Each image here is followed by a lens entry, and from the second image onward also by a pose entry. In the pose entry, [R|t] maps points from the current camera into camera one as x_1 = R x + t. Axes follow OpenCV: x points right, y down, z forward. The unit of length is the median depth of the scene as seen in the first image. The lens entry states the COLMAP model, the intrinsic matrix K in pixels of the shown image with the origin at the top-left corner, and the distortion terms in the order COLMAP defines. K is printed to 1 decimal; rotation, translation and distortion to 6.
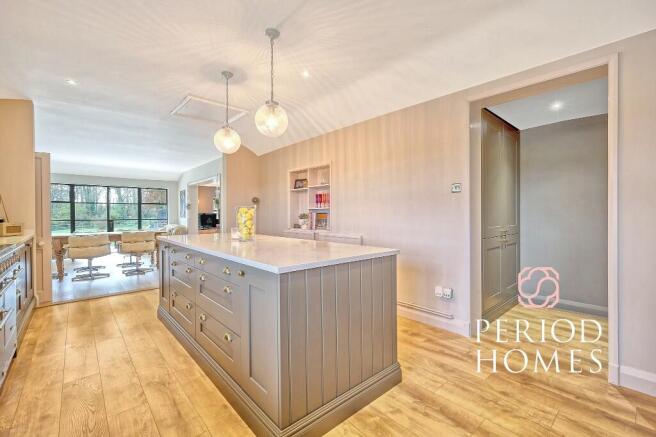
lens RADIAL K [[285.7, 0, 328.9], [0, 285.7, 216.5], [0, 0, 1]] dist [0.003882, -0.000240]
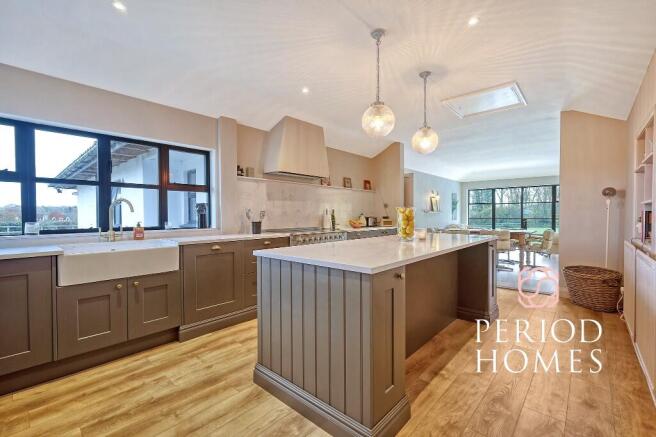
lens RADIAL K [[285.7, 0, 326.9], [0, 285.7, 206.9], [0, 0, 1]] dist [0.003882, -0.000240]
pose [[0.084105, -0.023360, -0.996183, 0.233042], [-0.004598, 0.999705, -0.023830, -0.003519], [0.996446, 0.006584, 0.083973, 0.208845]]
